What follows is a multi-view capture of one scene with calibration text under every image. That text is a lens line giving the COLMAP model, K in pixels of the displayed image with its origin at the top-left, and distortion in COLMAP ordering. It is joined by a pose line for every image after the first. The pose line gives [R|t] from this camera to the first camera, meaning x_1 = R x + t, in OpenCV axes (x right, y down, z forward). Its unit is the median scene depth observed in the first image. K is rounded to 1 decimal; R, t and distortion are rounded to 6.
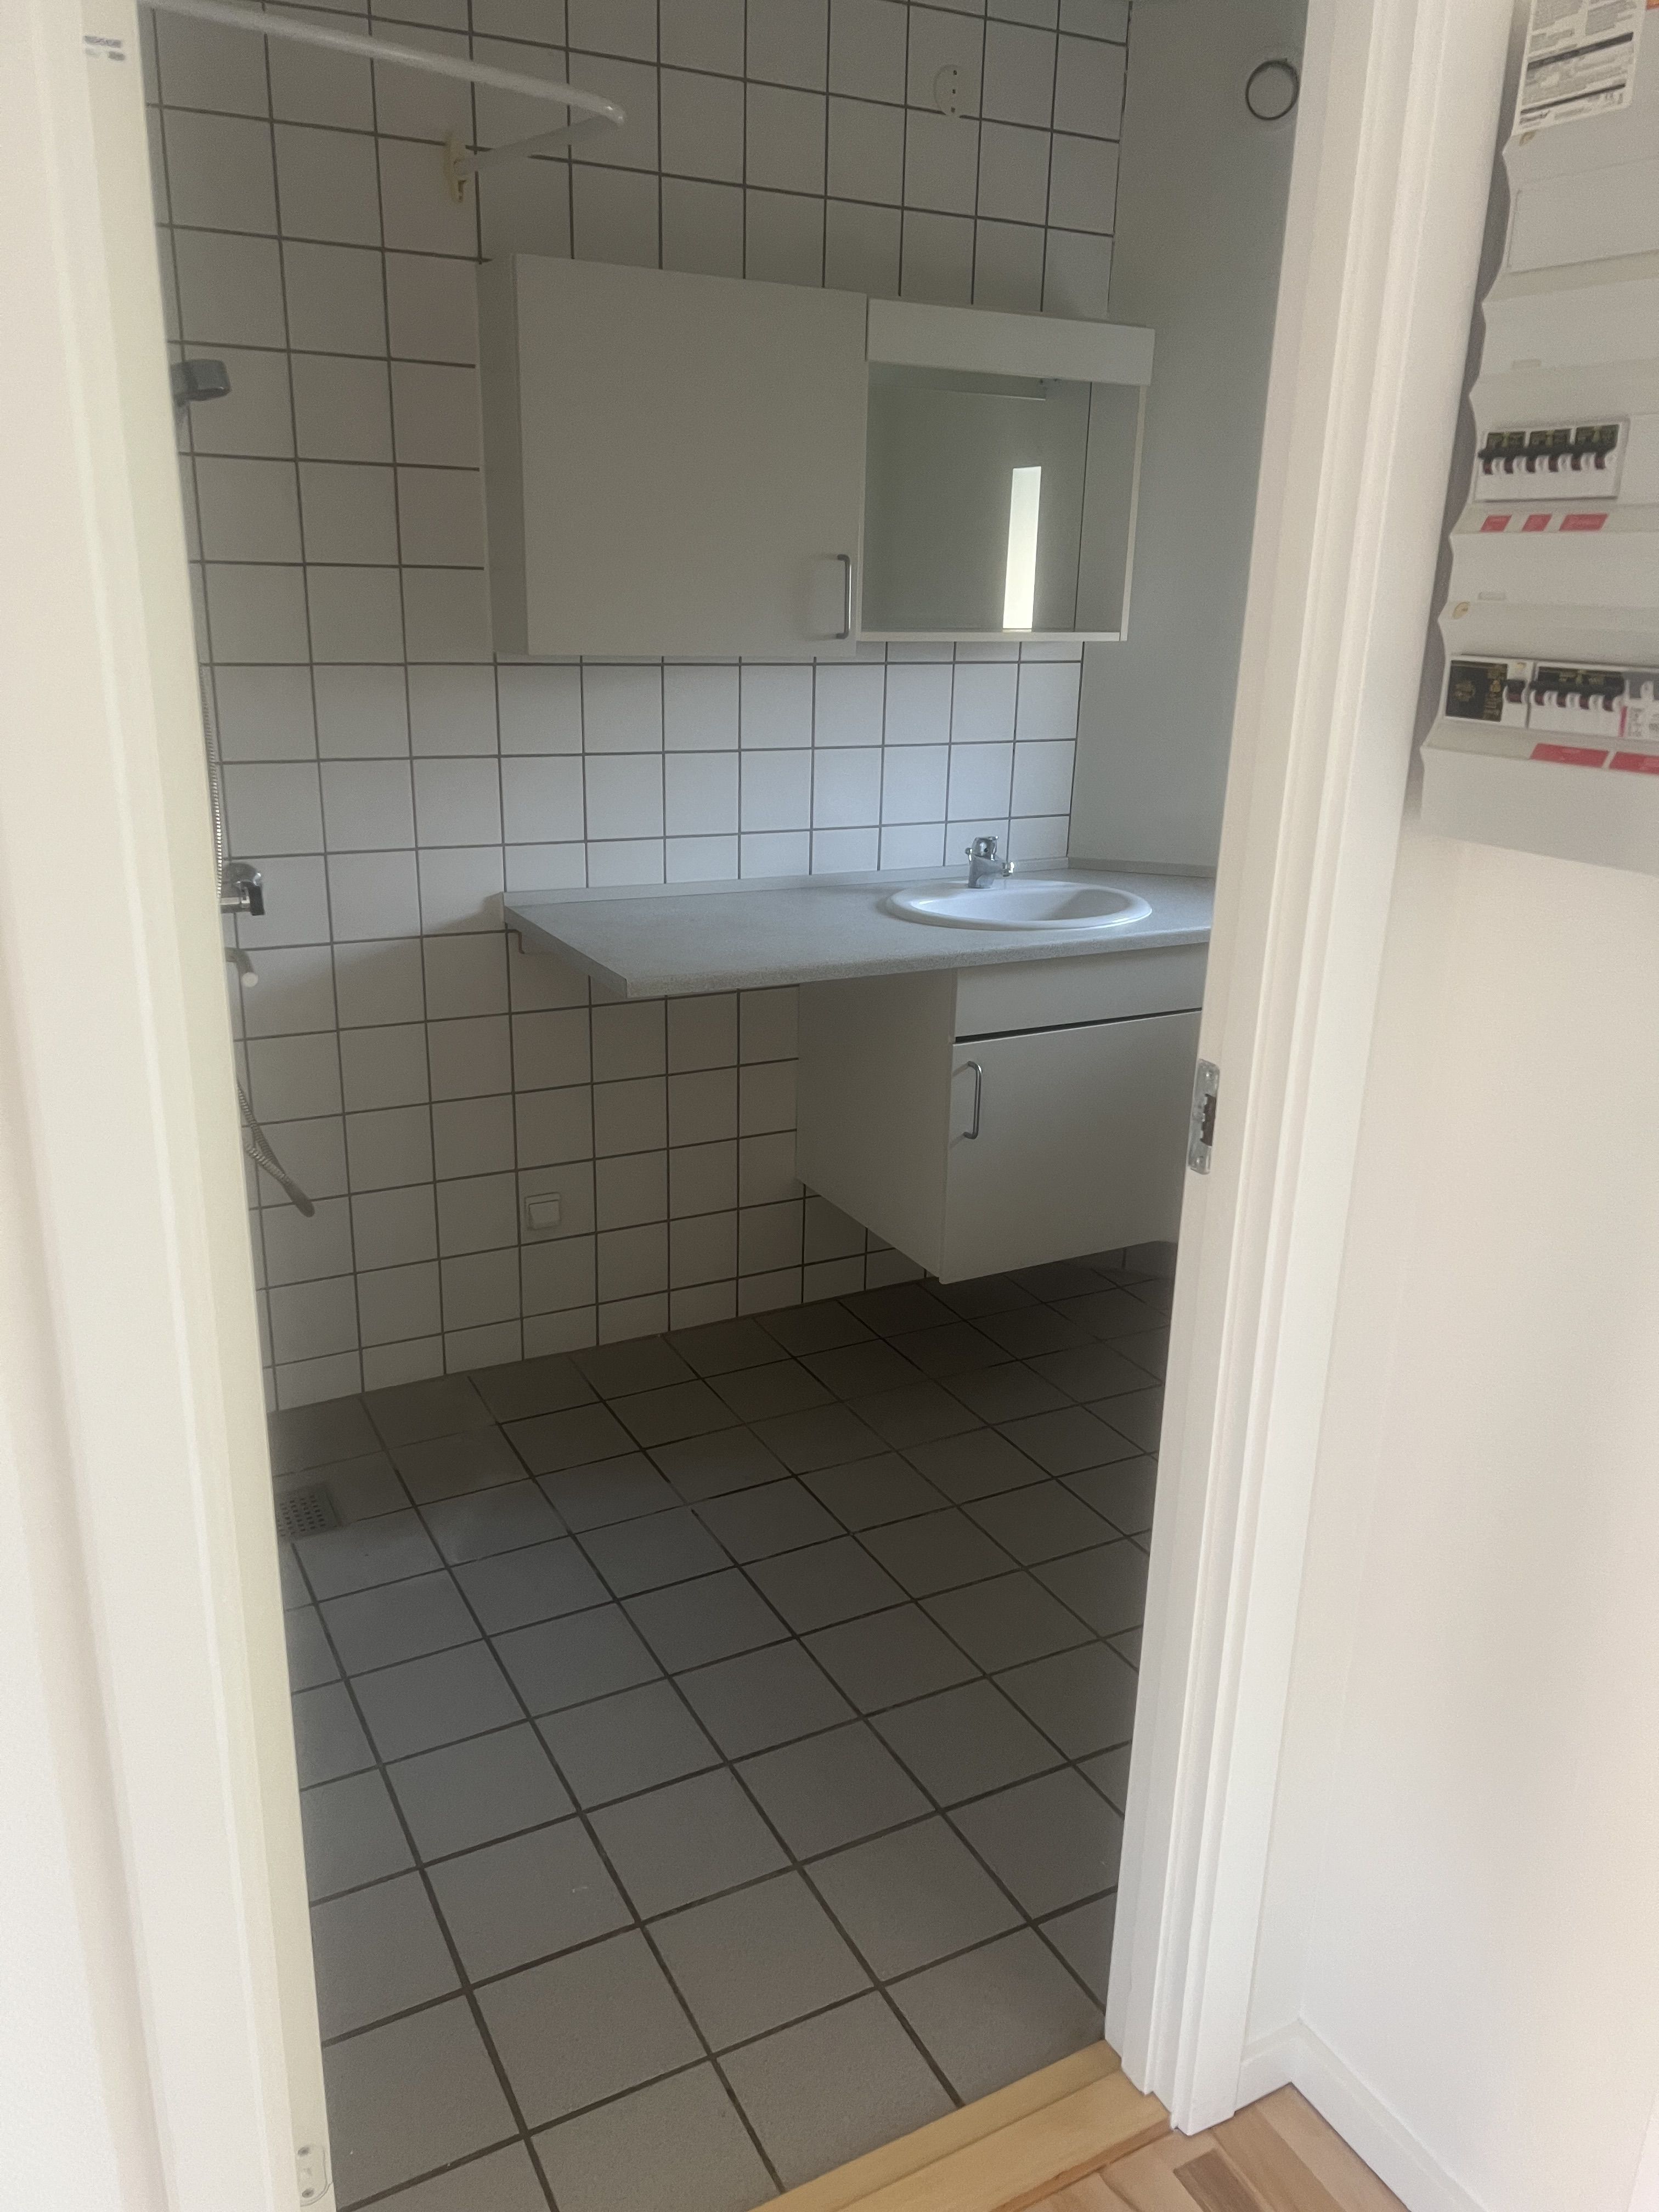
lens RADIAL K [[1671.3, 0, 836.3], [0, 1671.3, 1108.2], [0, 0, 1]] dist [0.061536, -0.034765]
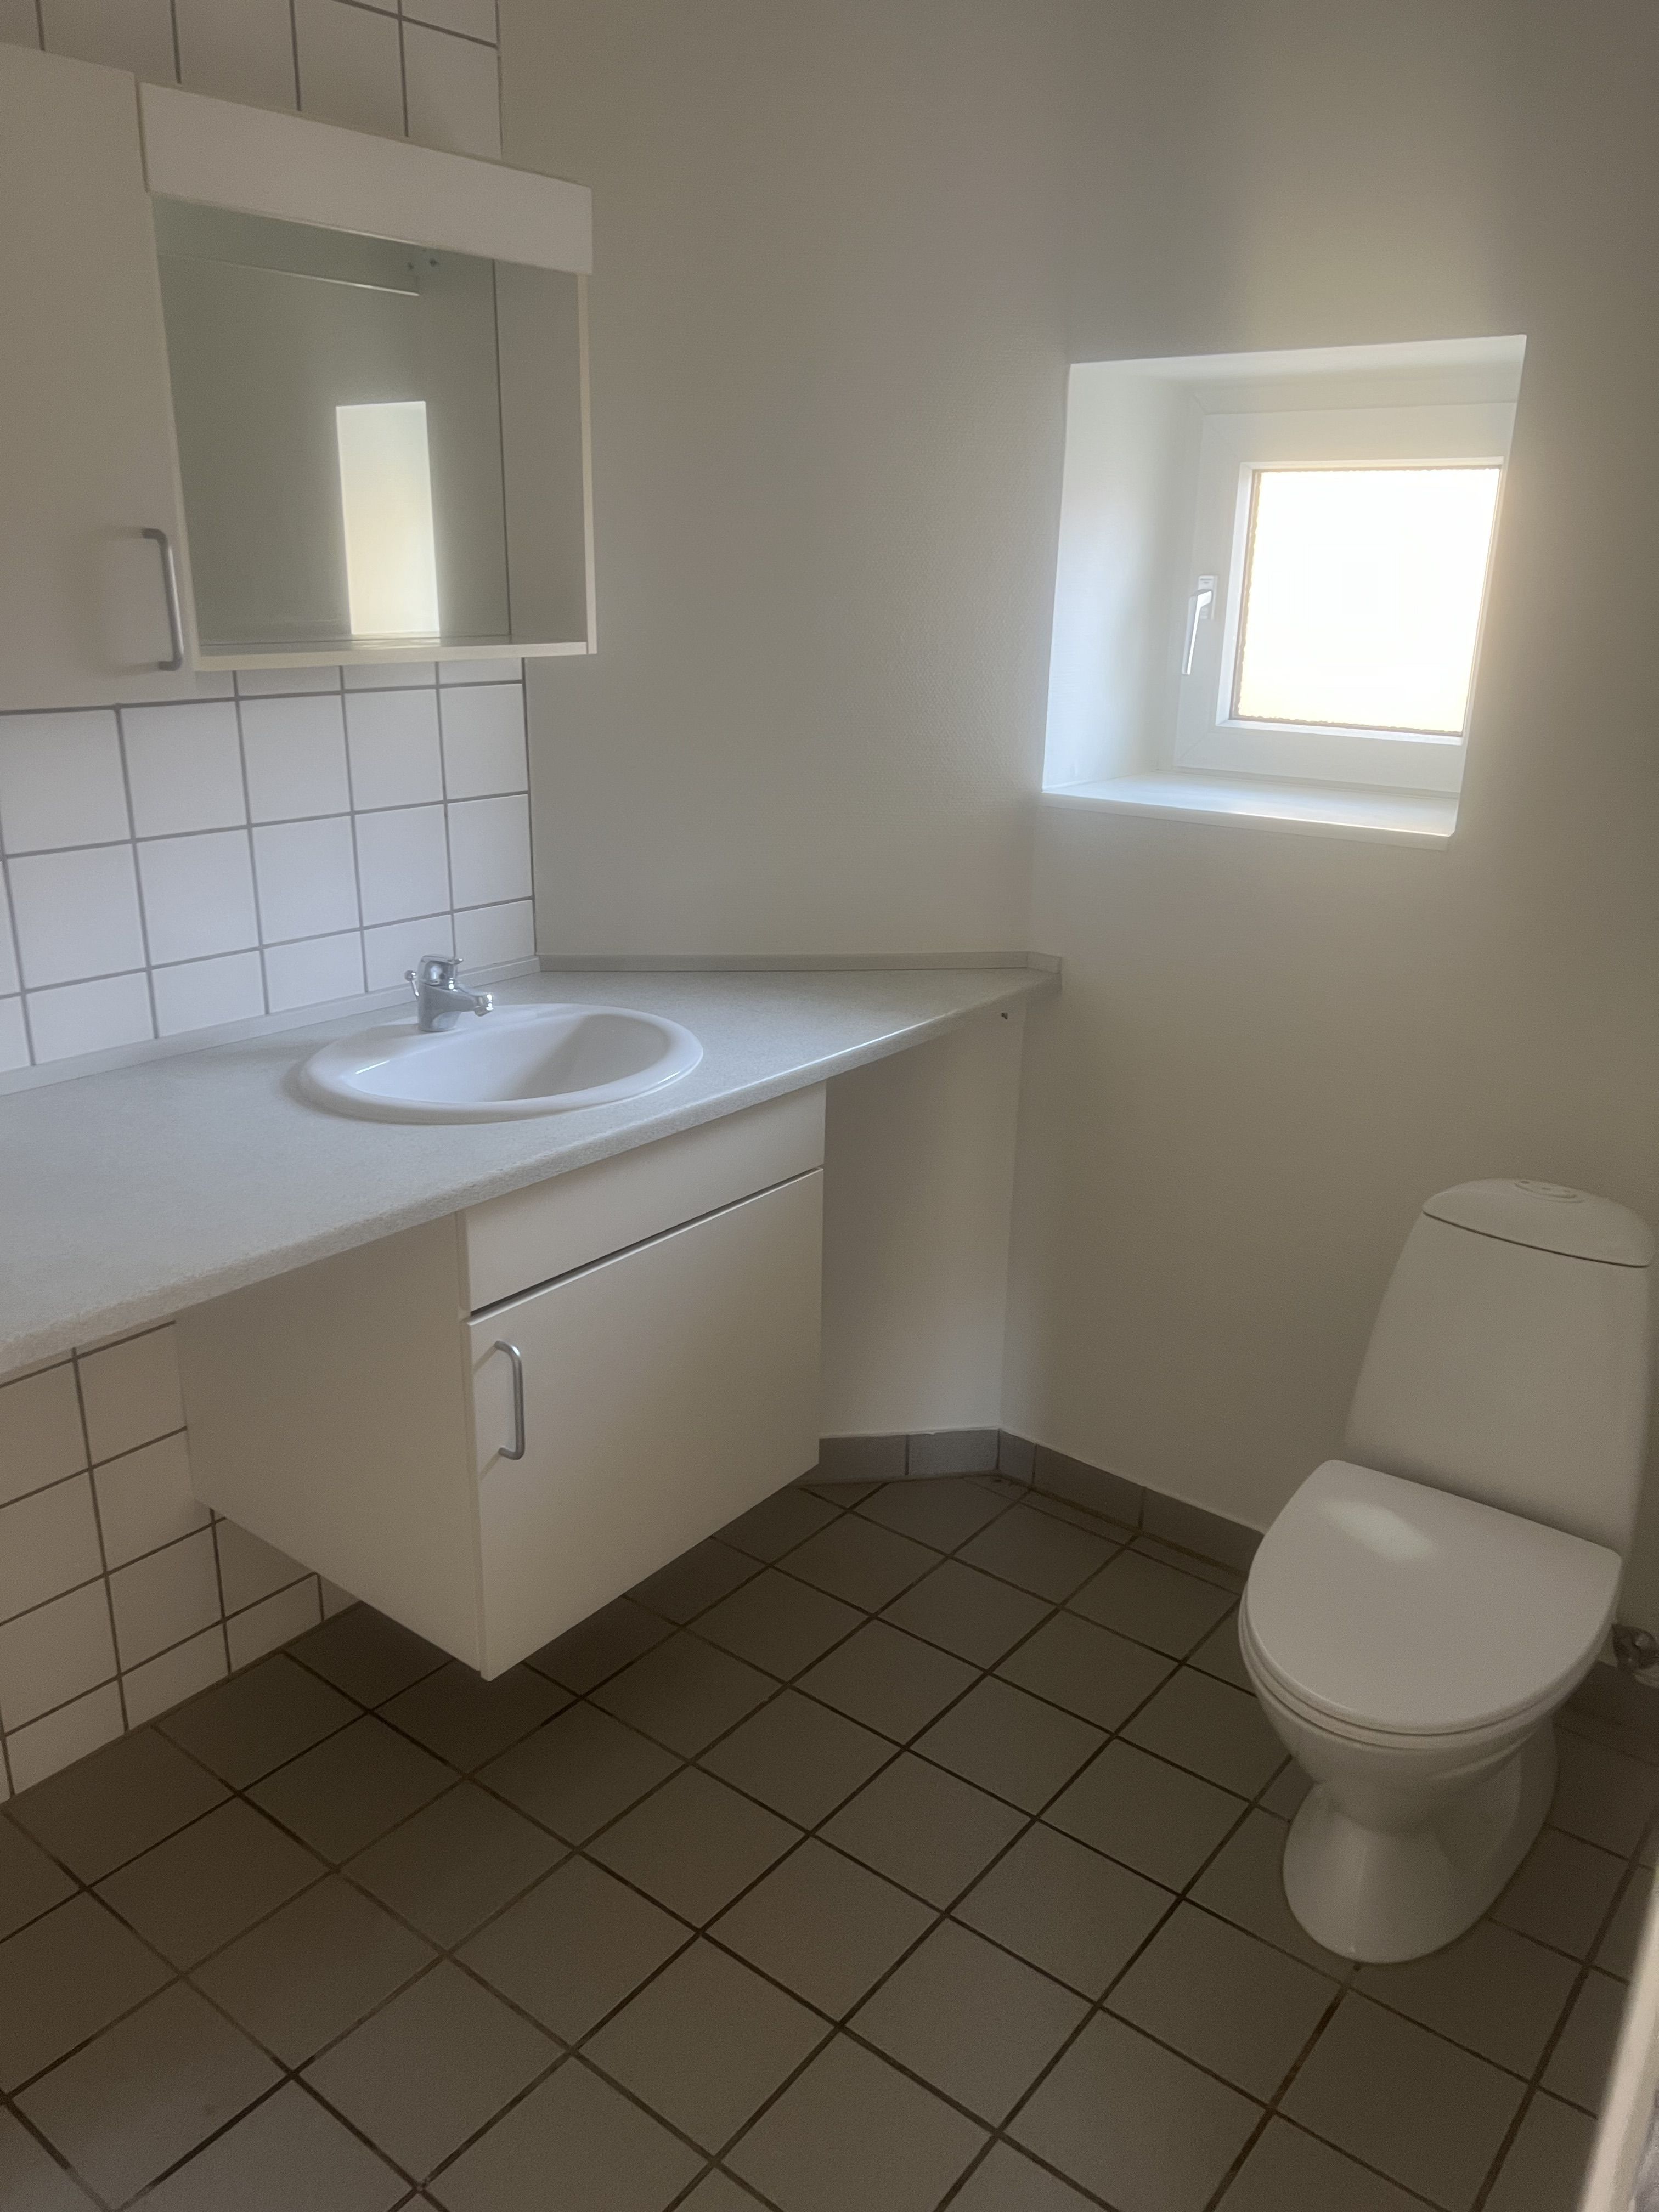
lens RADIAL K [[1671.3, 0, 827.4], [0, 1671.3, 1105.5], [0, 0, 1]] dist [0.061536, -0.034765]
pose [[0.914793, -0.137165, 0.379919, -0.030032], [0.129321, 0.990525, 0.046229, -0.114527], [-0.382661, 0.006841, 0.923864, 0.329182]]
